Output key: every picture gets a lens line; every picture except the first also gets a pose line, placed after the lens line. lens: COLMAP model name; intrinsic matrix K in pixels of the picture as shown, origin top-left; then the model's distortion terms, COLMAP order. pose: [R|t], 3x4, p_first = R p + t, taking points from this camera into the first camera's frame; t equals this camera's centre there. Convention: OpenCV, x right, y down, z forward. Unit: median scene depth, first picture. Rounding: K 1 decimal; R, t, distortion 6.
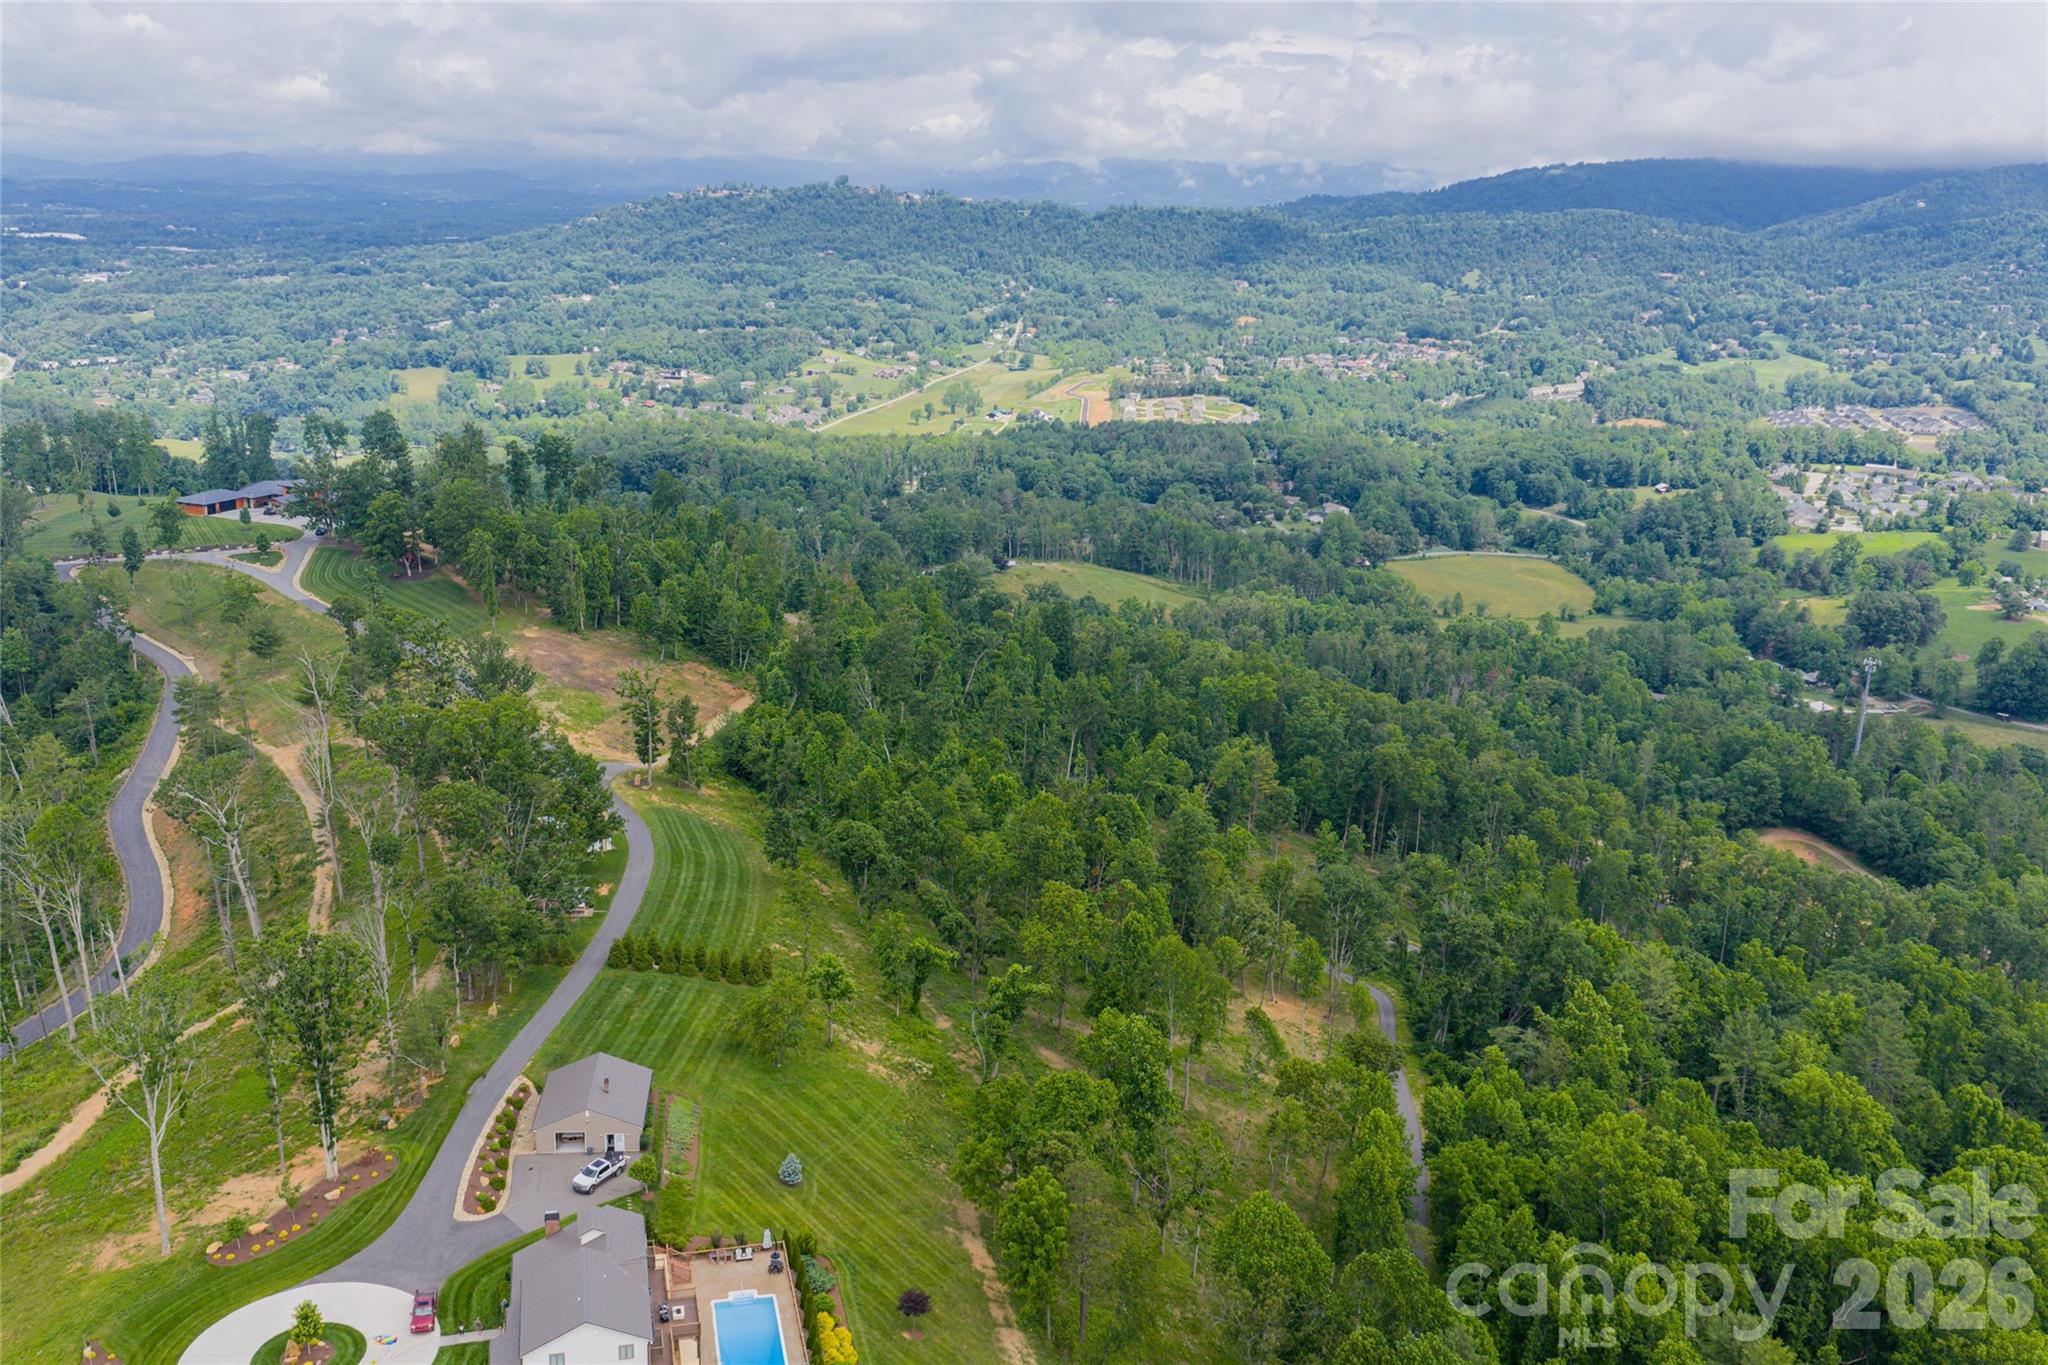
lens RADIAL K [[1712.4, 0, 1103.8], [0, 1712.4, 684.0], [0, 0, 1]] dist [0.001828, -0.007786]
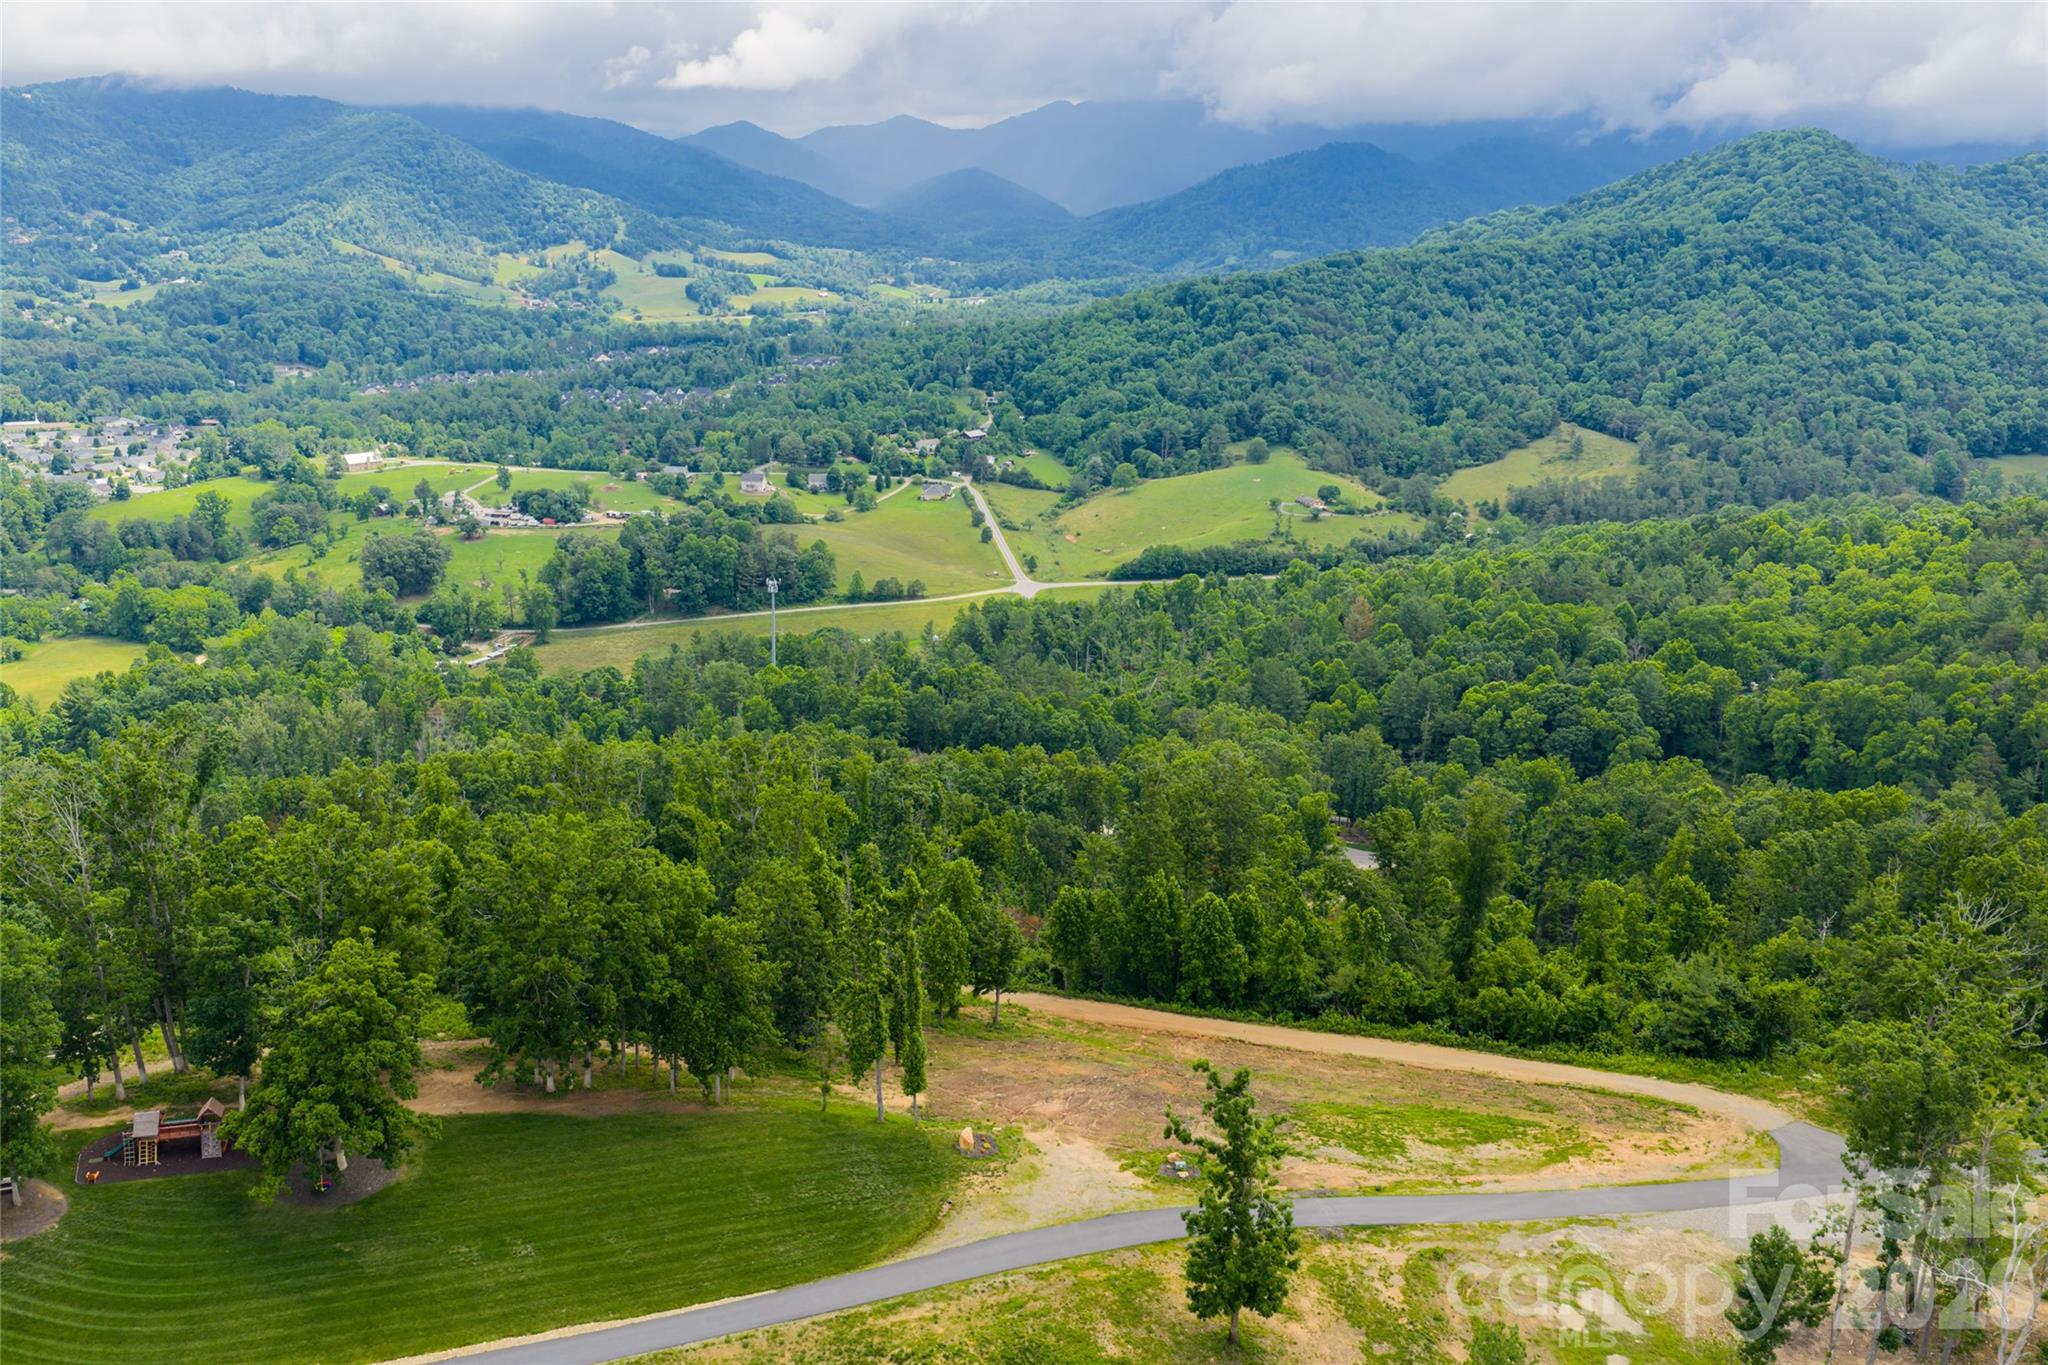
lens RADIAL K [[1721.2, 0, 994.1], [0, 1721.2, 680.2], [0, 0, 1]] dist [0.004236, -0.008711]
pose [[0.426960, -0.271344, 0.862600, -0.089976], [0.242054, 0.953402, 0.180098, -0.025954], [-0.871272, 0.131902, 0.472744, 0.105773]]
